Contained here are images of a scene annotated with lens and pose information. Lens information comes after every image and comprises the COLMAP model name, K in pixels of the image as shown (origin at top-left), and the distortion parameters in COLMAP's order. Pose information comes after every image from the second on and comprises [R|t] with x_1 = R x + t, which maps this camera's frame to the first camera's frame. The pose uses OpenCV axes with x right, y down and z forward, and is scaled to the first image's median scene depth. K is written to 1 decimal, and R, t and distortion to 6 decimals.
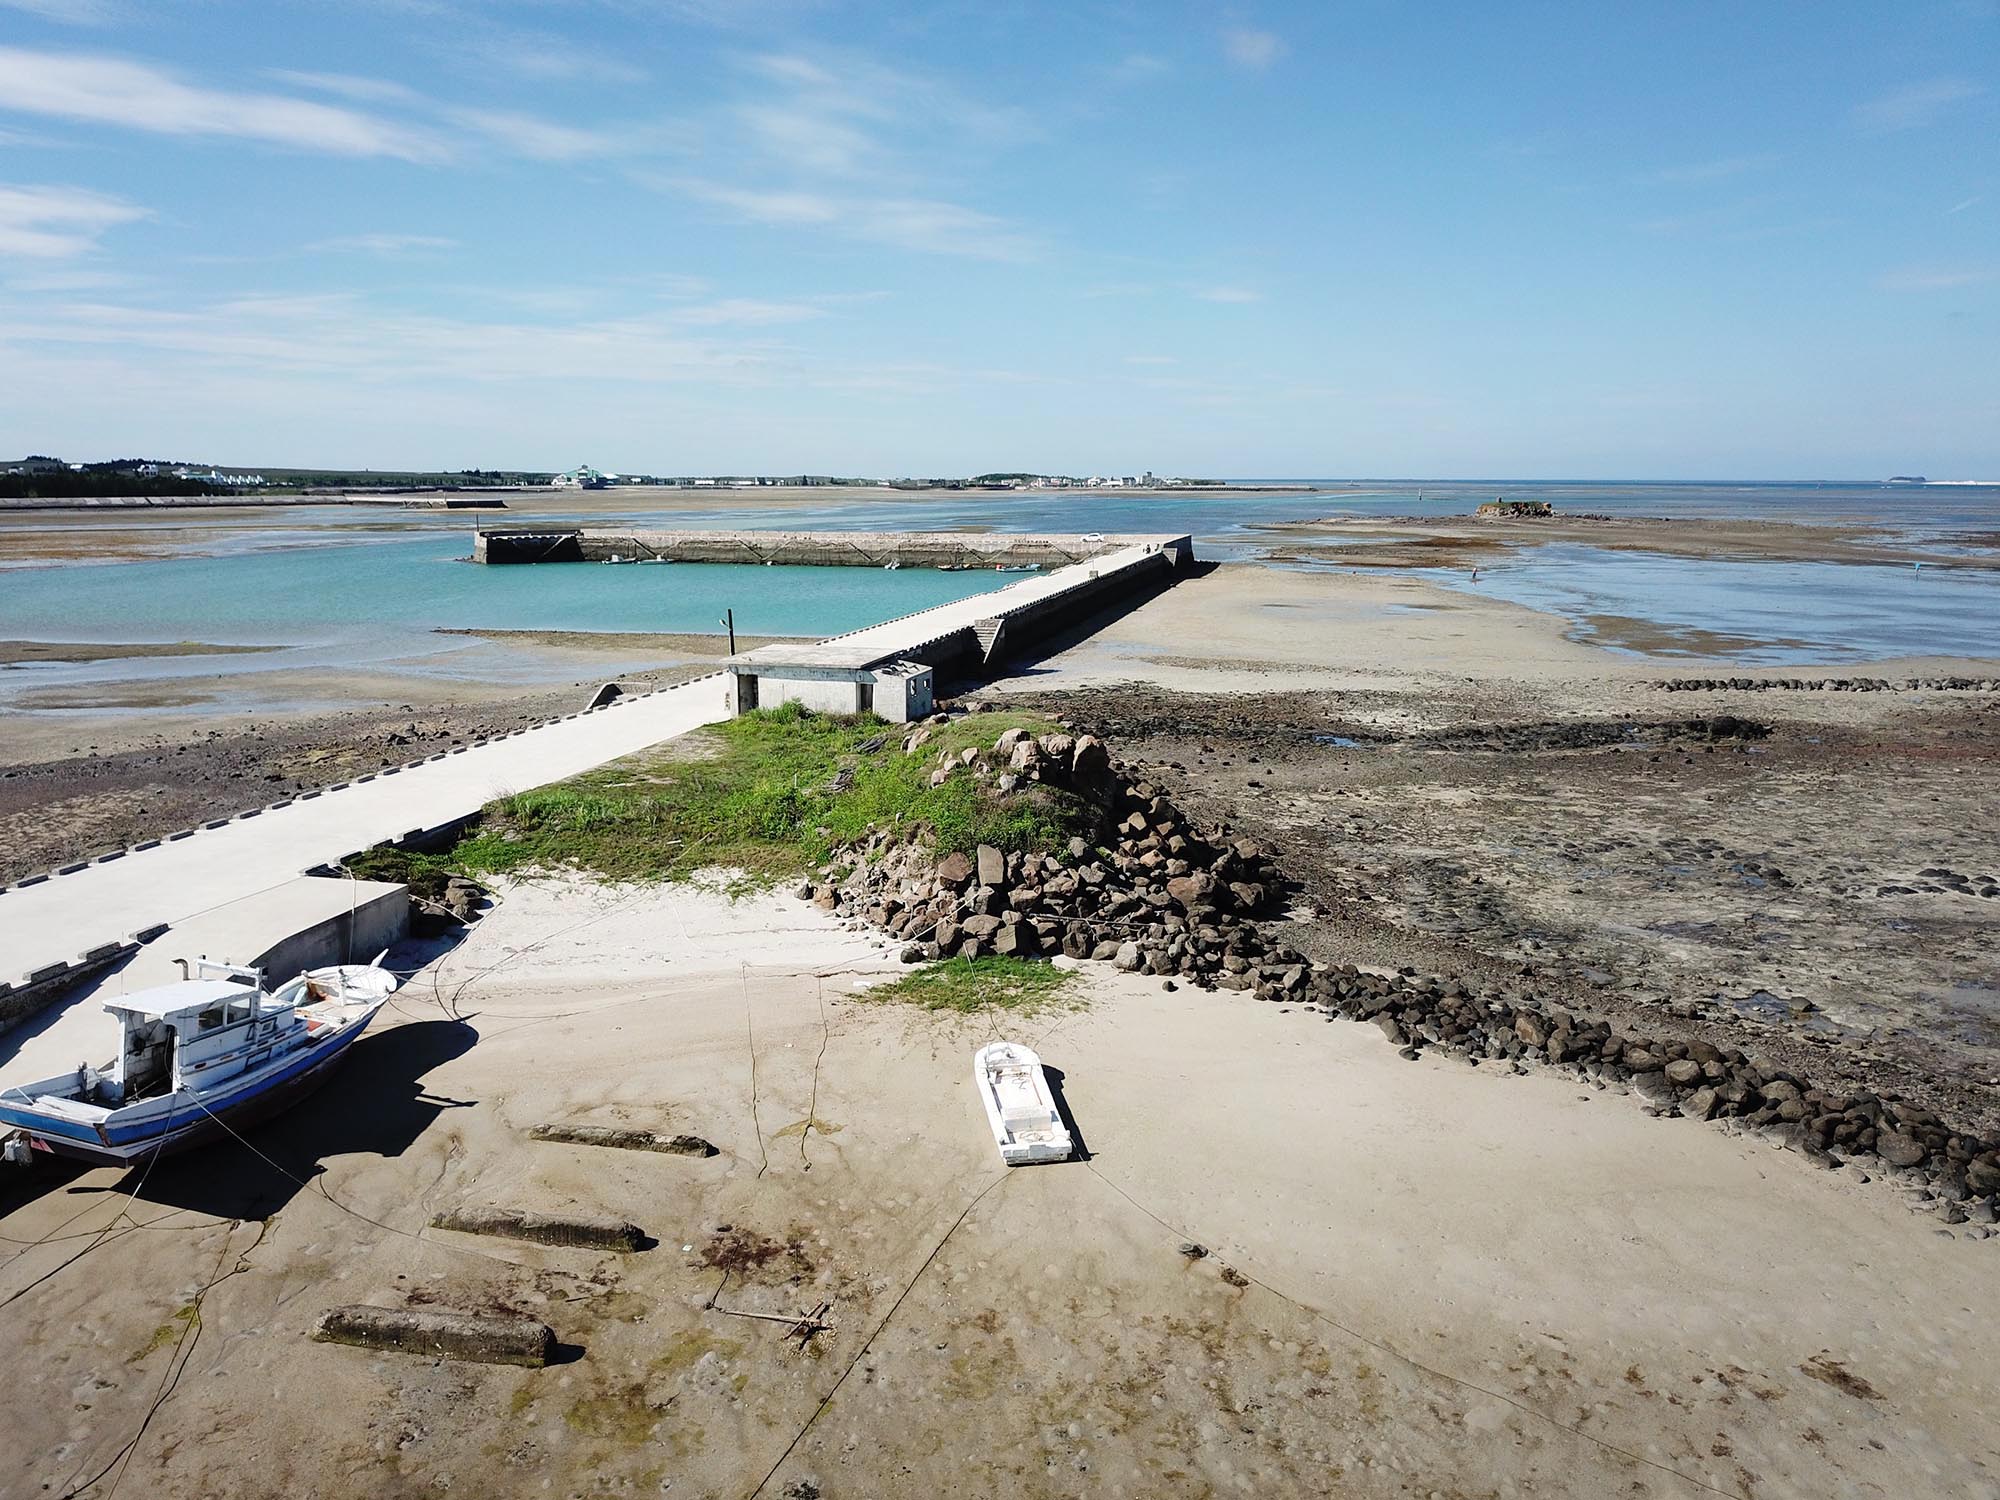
lens RADIAL K [[1562.0, 0, 992.4], [0, 1562.0, 756.5], [0, 0, 1]] dist [-0.005288, 0.018244]
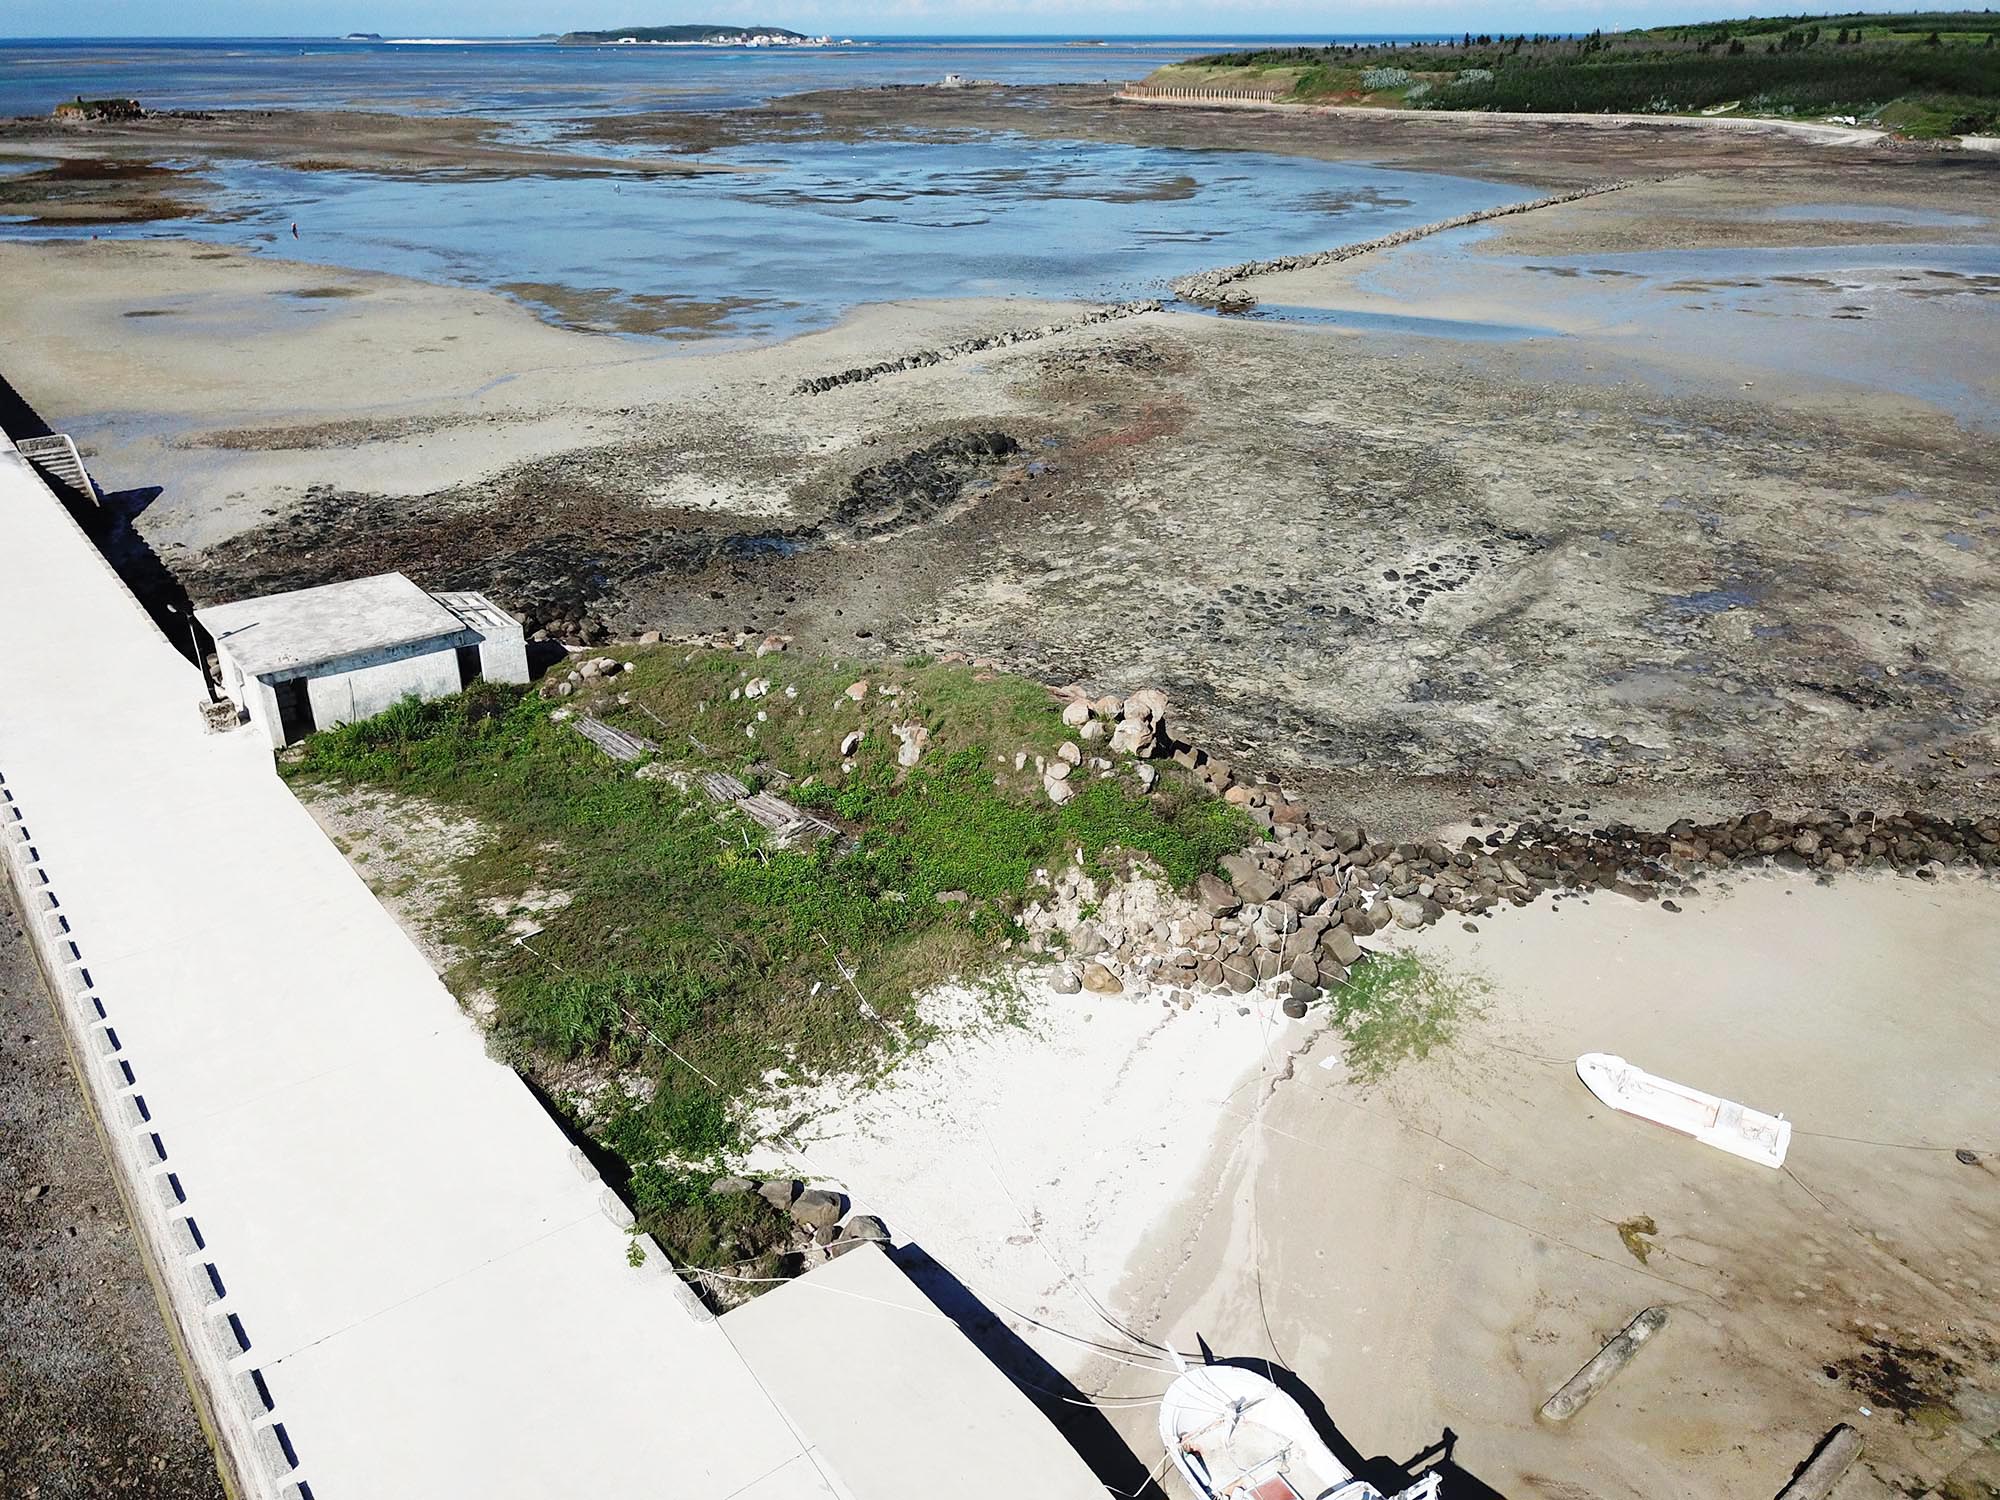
lens RADIAL K [[1562.0, 0, 992.4], [0, 1562.0, 756.5], [0, 0, 1]] dist [-0.005288, 0.018244]
pose [[0.632310, -0.332522, 0.699723, -0.691672], [0.141675, 0.937601, 0.317541, -0.299298], [-0.761651, -0.101651, 0.639965, 0.508407]]
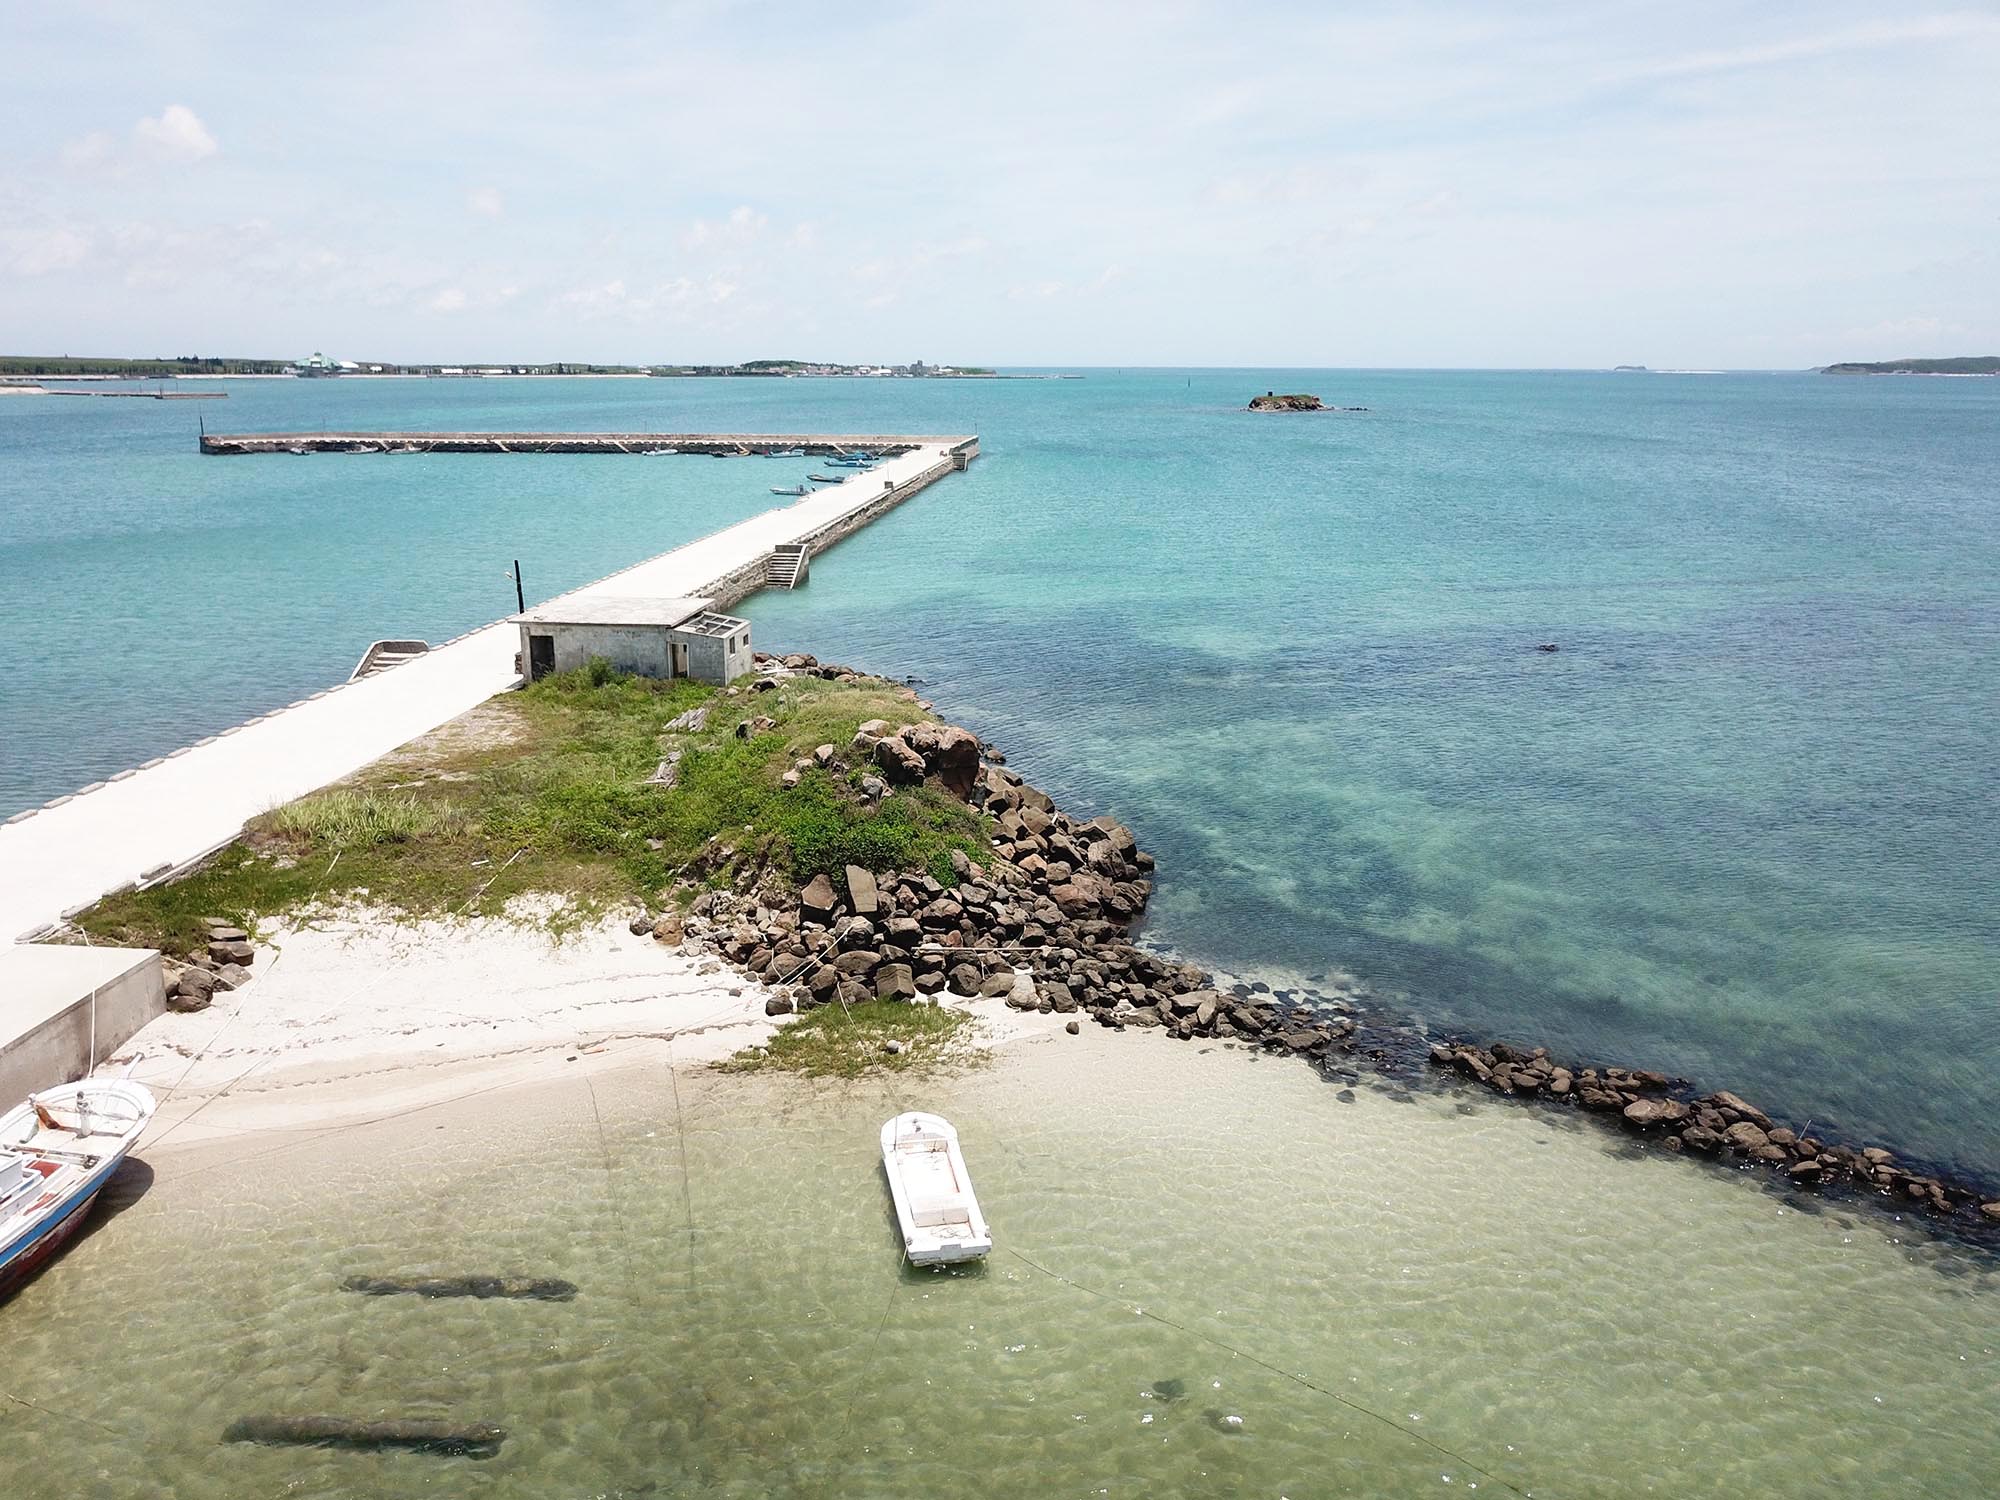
lens RADIAL K [[1598.6, 0, 1000.4], [0, 1598.6, 703.8], [0, 0, 1]] dist [-0.088804, 0.141951]
pose [[0.988916, -0.032027, 0.144982, -0.047544], [0.026780, 0.998919, 0.037994, -0.063711], [-0.146042, -0.033690, 0.988705, 0.104469]]
